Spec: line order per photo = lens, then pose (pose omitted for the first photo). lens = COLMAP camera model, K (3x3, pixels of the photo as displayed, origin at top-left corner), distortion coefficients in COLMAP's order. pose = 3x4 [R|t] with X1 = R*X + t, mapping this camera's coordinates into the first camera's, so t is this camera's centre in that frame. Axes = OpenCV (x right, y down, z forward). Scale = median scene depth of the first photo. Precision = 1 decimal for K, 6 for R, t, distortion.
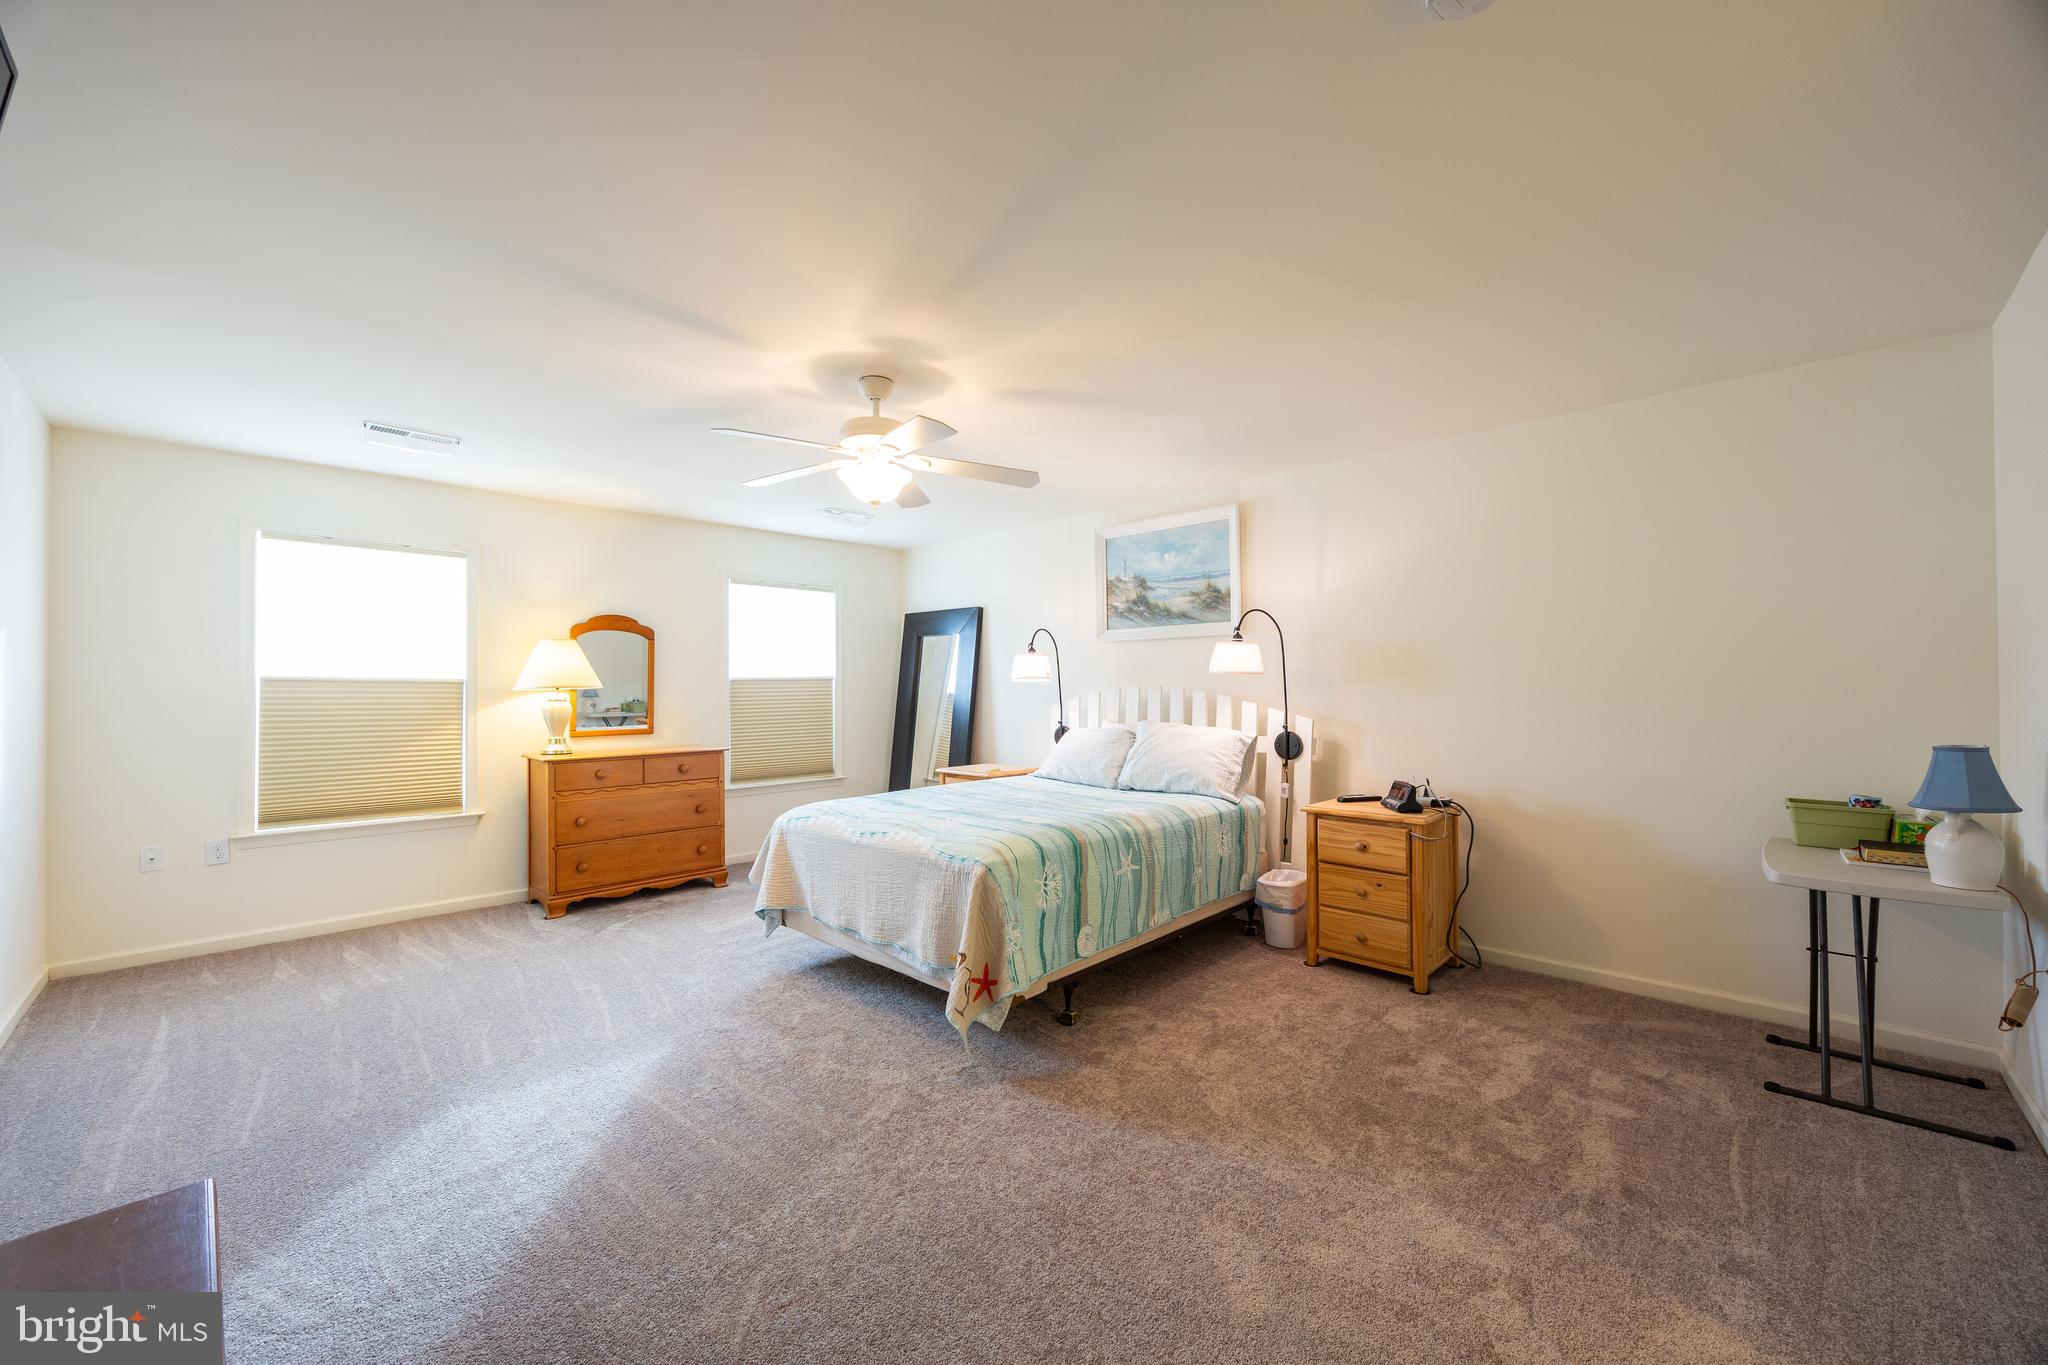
lens RADIAL K [[777.3, 0, 1028.6], [0, 777.3, 684.7], [0, 0, 1]] dist [-0.003399, 0.000310]
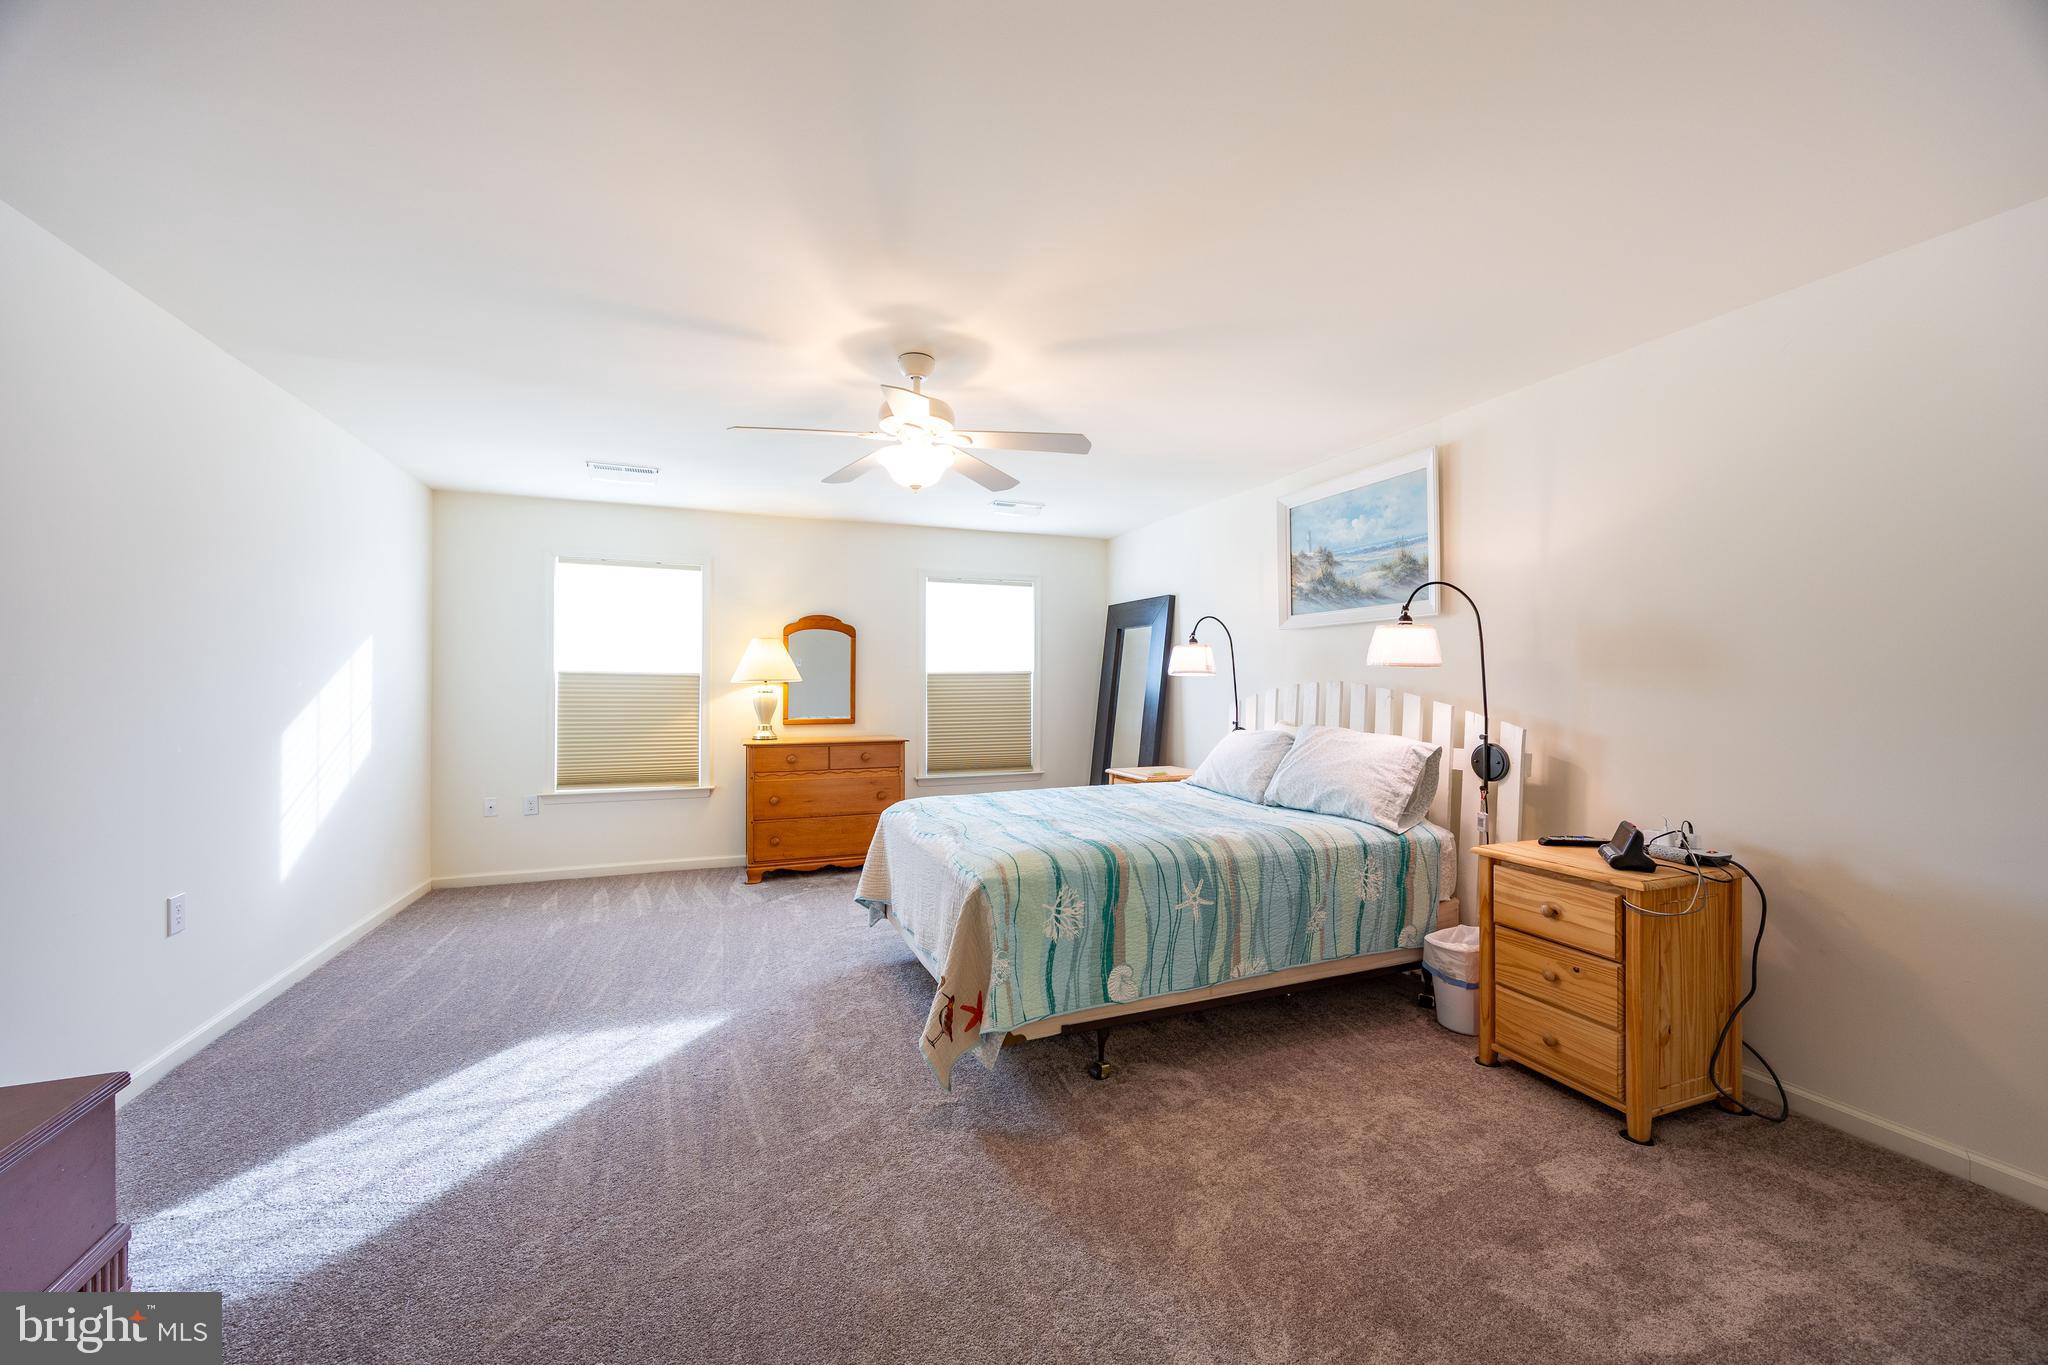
lens RADIAL K [[777.3, 0, 1029.8], [0, 777.3, 683.5], [0, 0, 1]] dist [-0.003399, 0.000310]
pose [[0.913175, 0.005757, -0.407528, 0.233439], [-0.004018, 0.999979, 0.005123, 0.000547], [0.407549, -0.003041, 0.913178, 0.137452]]
